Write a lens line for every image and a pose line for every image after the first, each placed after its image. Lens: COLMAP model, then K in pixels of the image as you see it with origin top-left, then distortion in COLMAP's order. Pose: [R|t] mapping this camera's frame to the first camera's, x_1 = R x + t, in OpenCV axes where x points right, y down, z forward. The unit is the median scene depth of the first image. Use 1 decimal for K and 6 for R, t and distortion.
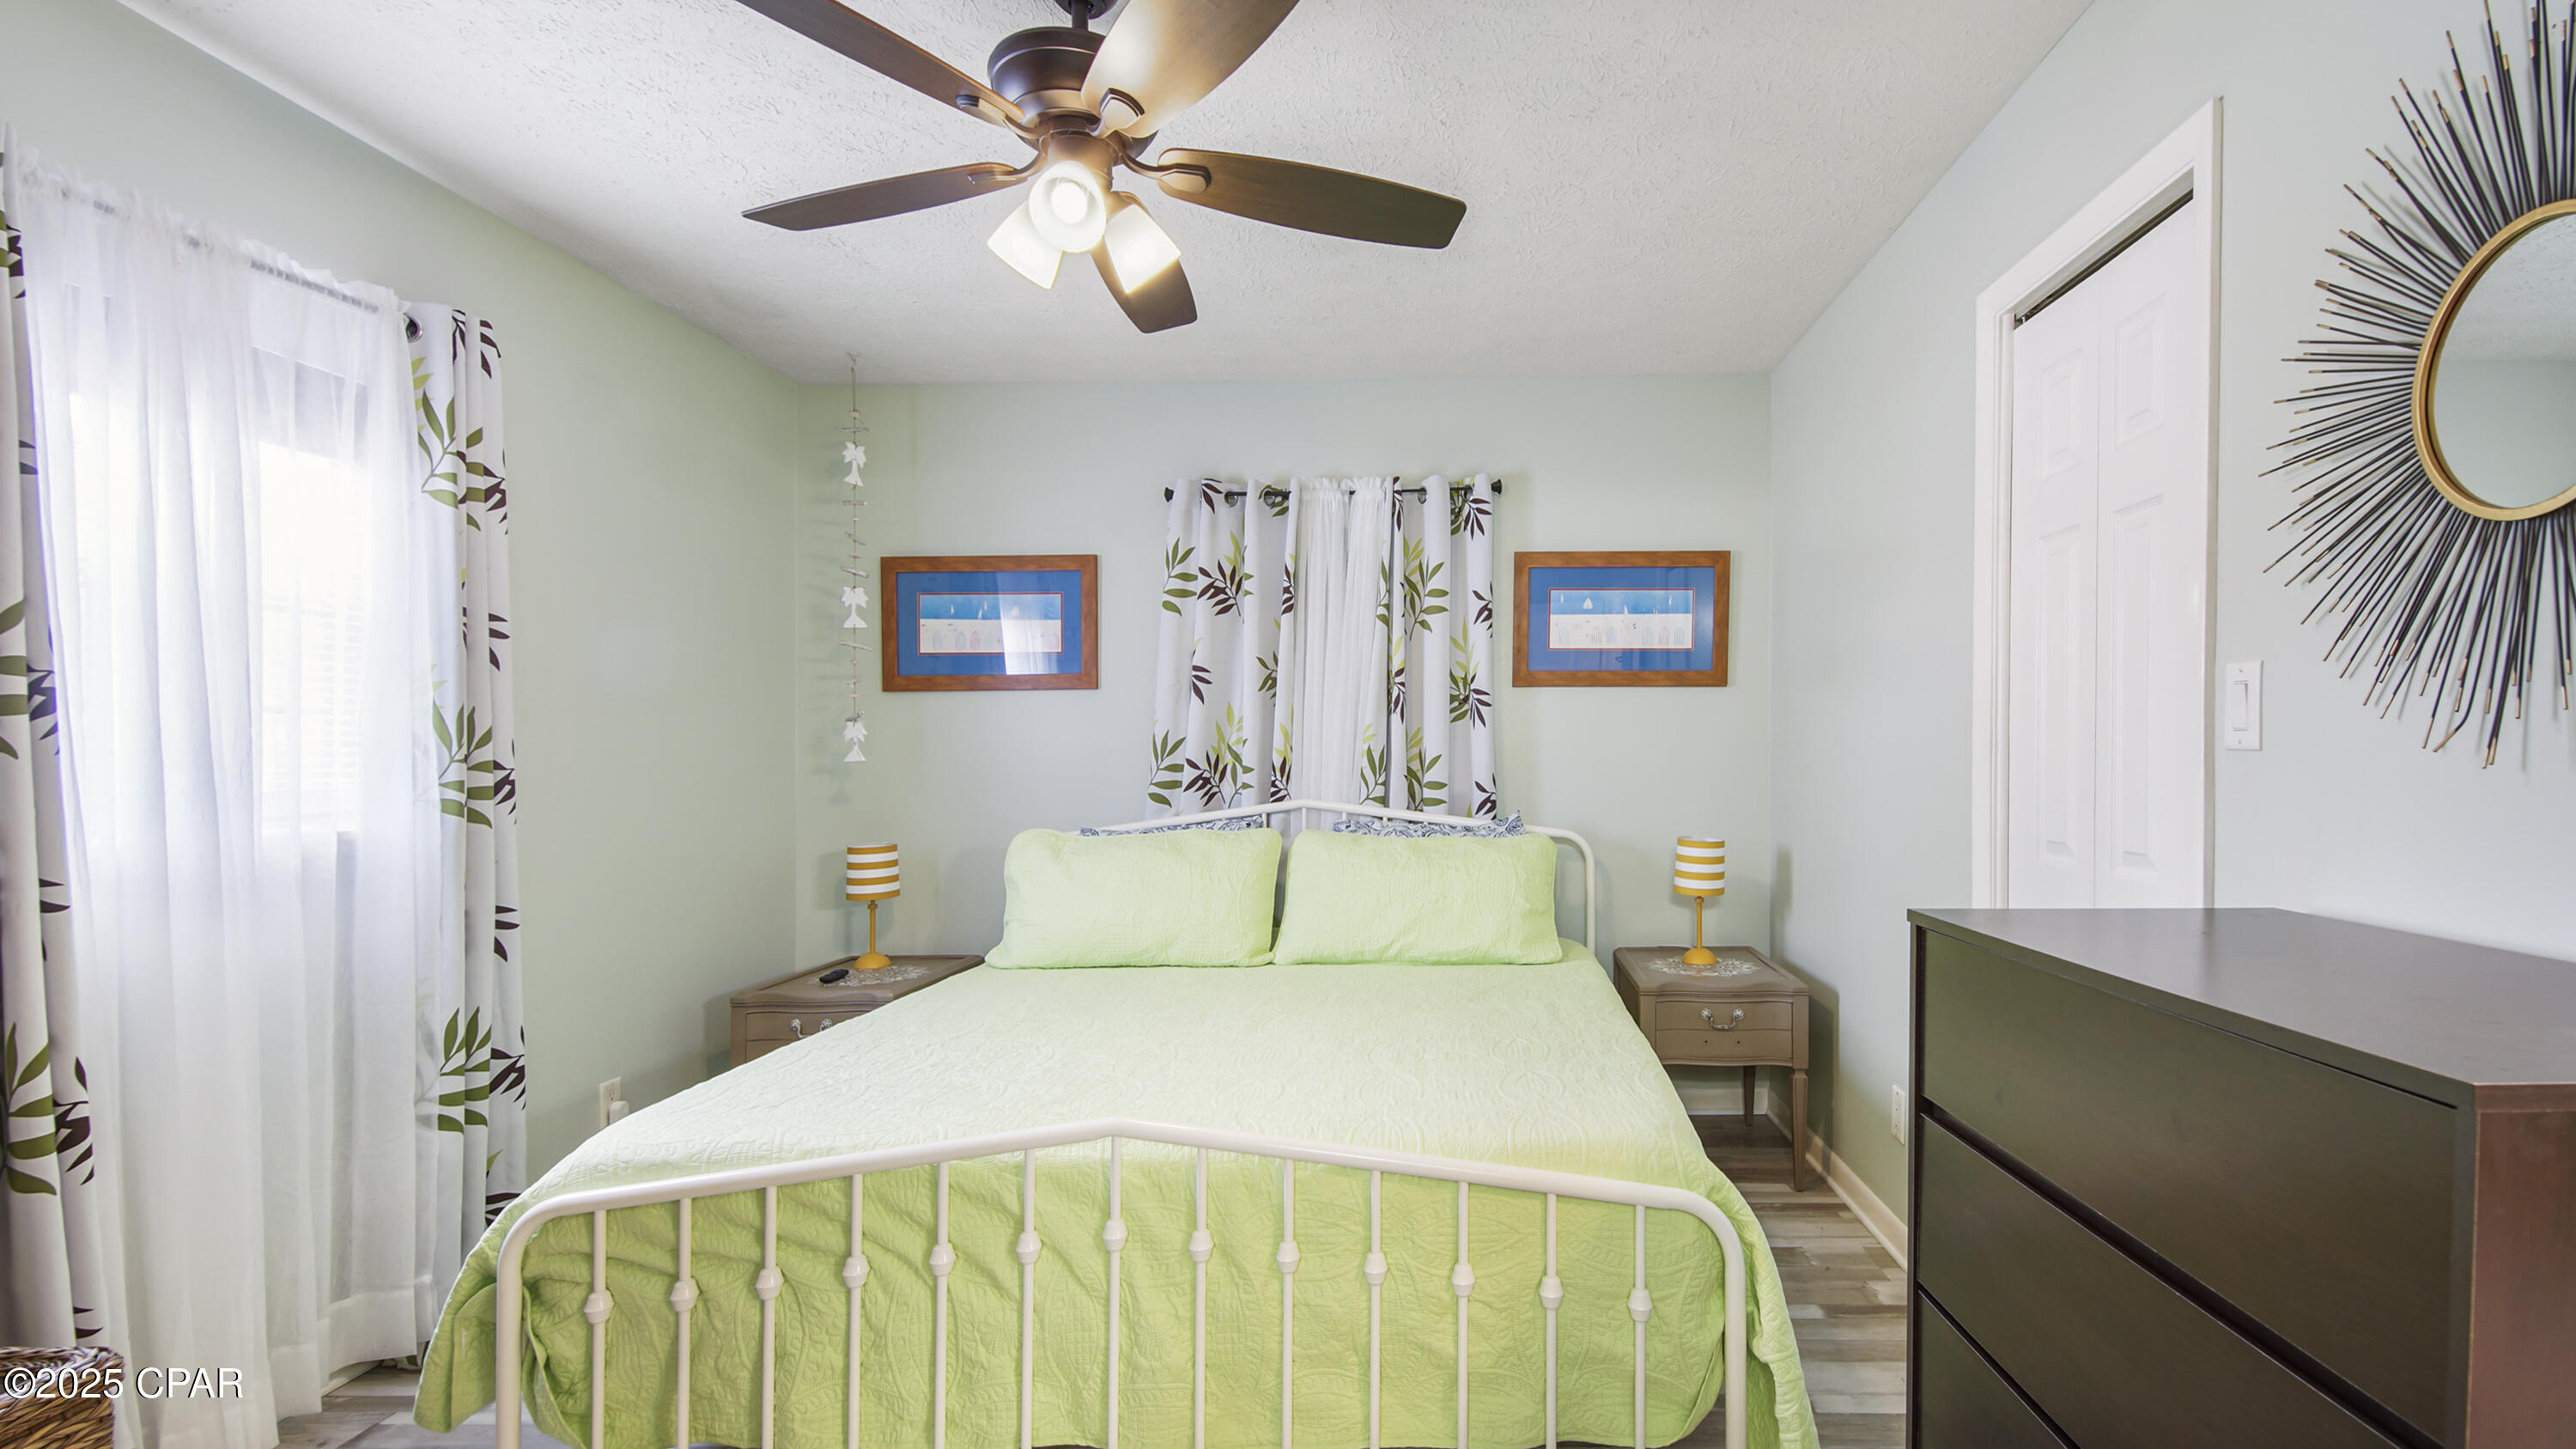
lens RADIAL K [[1258.0, 0, 1288.1], [0, 1258.0, 764.2], [0, 0, 1]] dist [0.022499, -0.019718]
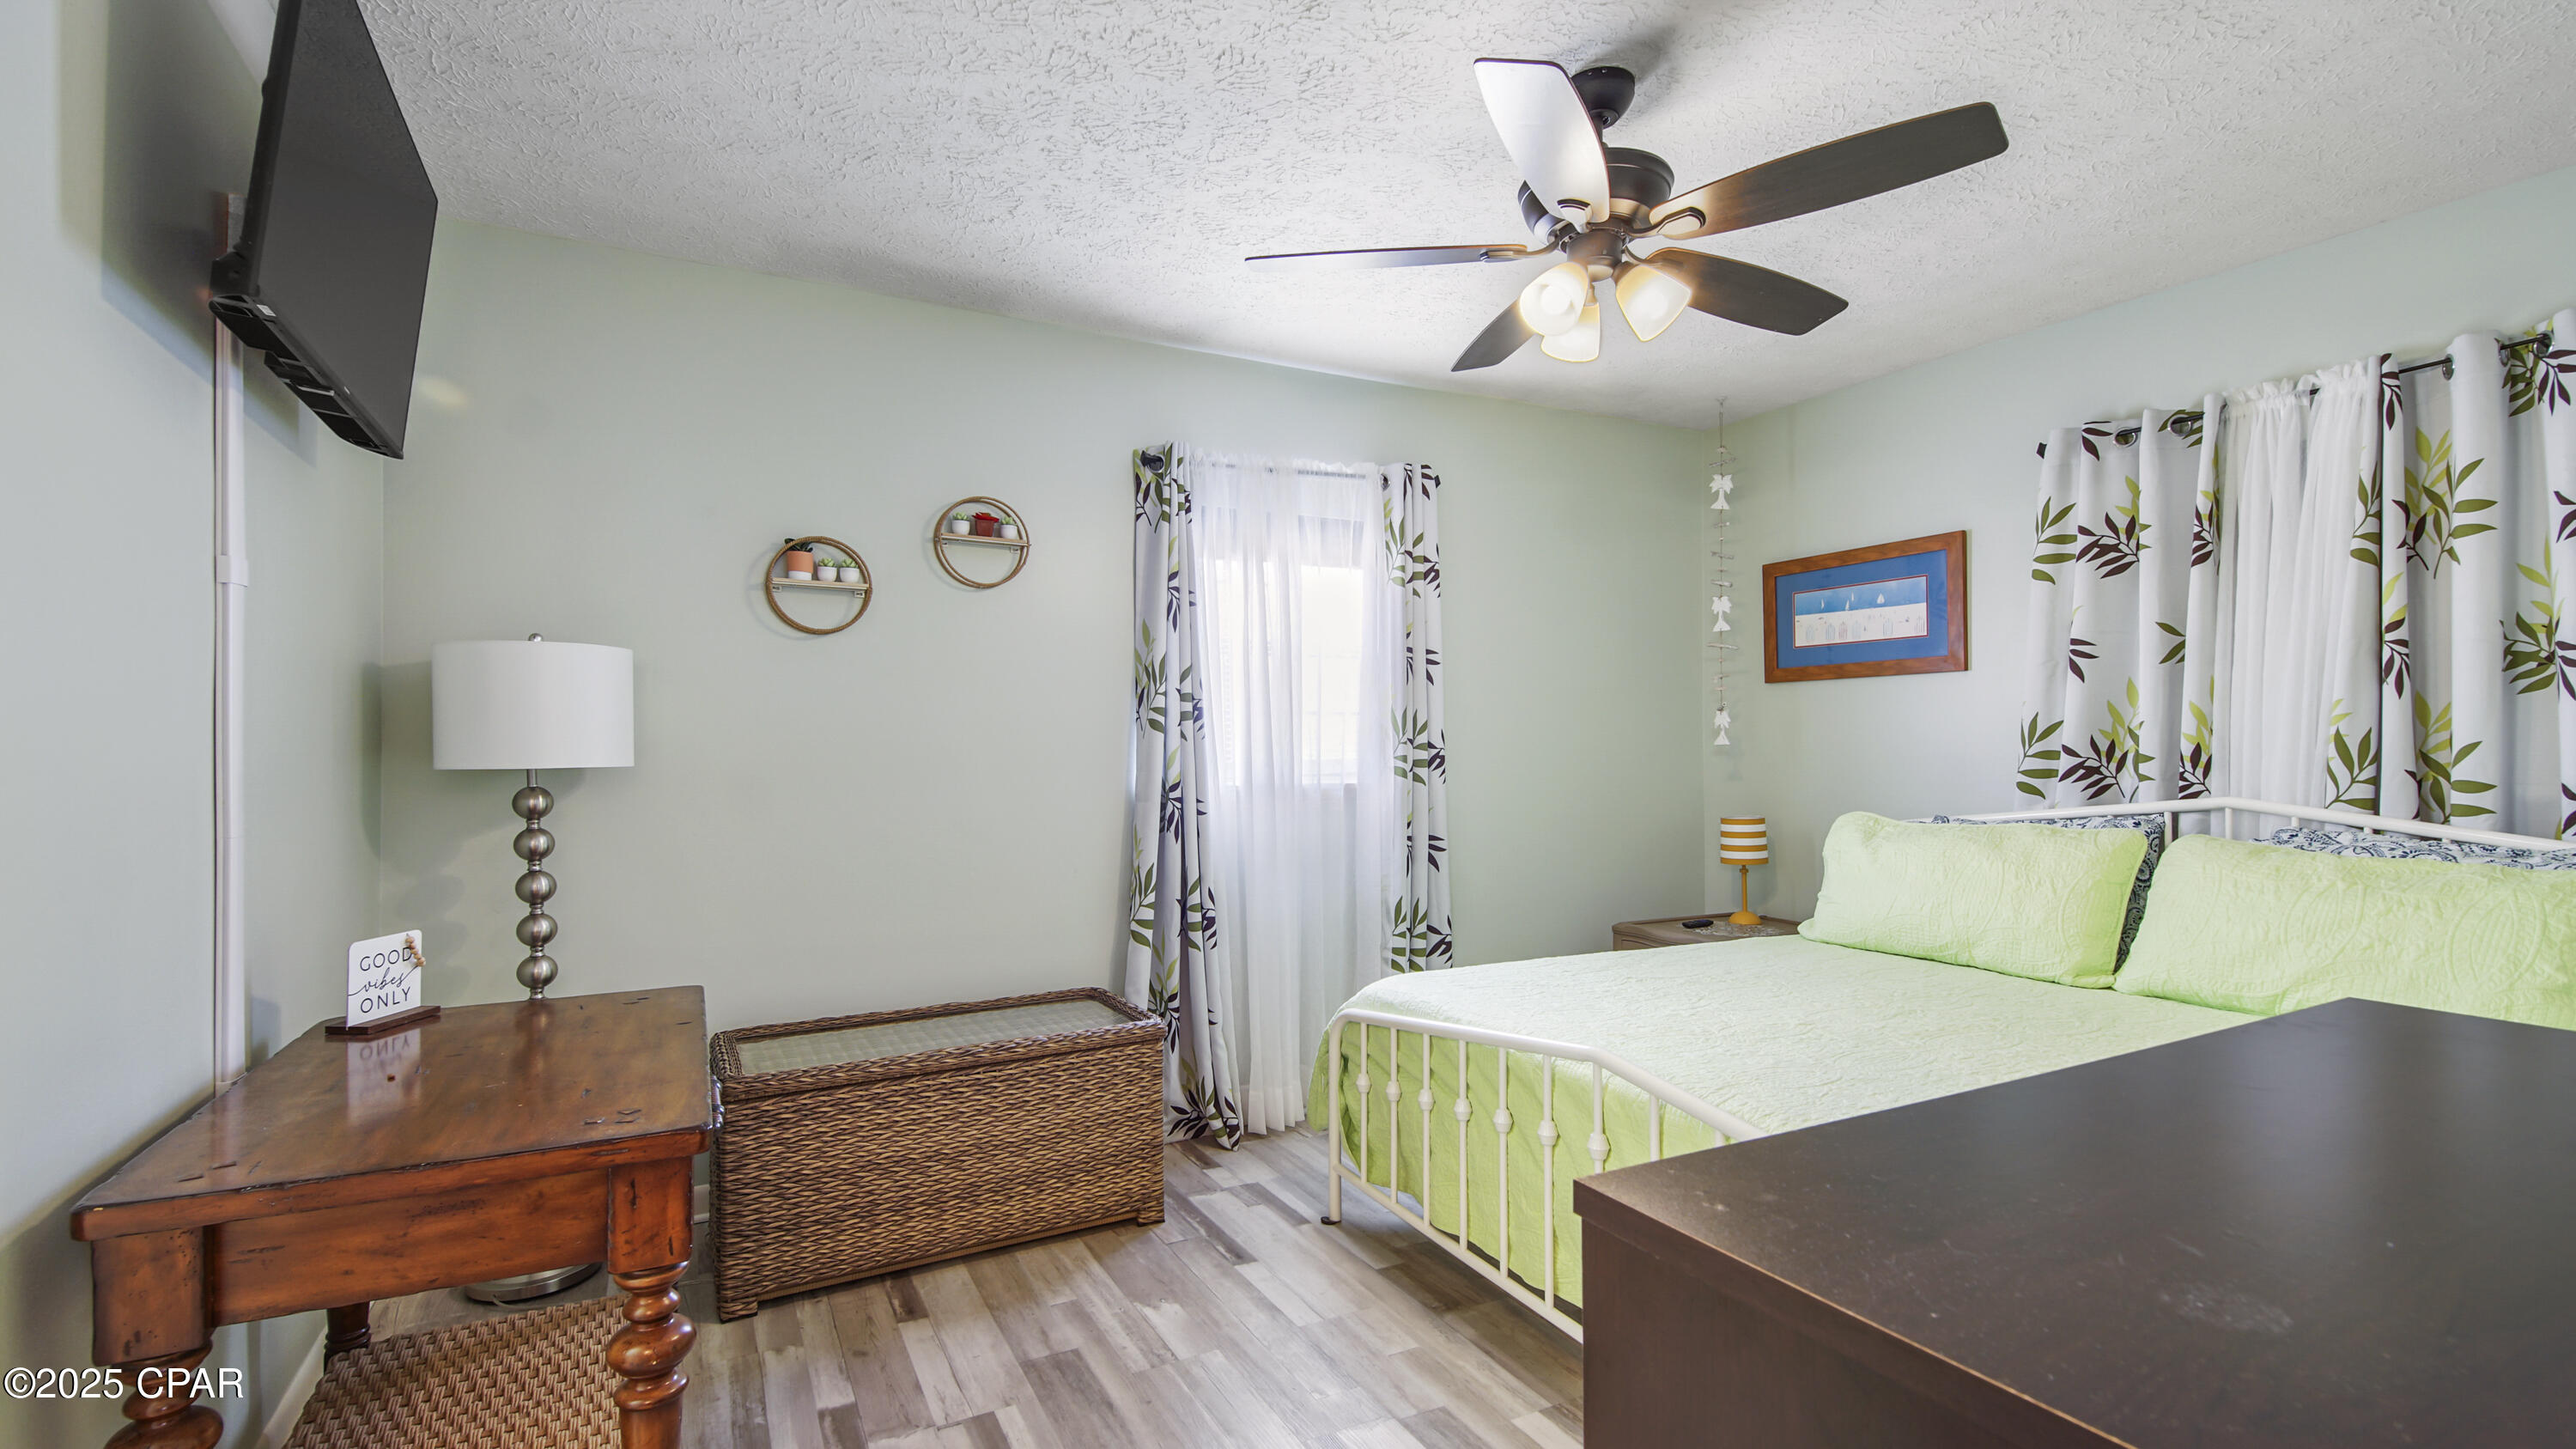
lens RADIAL K [[1146.0, 0, 1280.8], [0, 1146.0, 742.2], [0, 0, 1]] dist [0.045034, -0.025898]
pose [[0.446386, 0.007047, -0.894813, 0.407072], [-0.005873, 0.999971, 0.004945, -0.006956], [0.894821, 0.003048, 0.446414, 0.142797]]
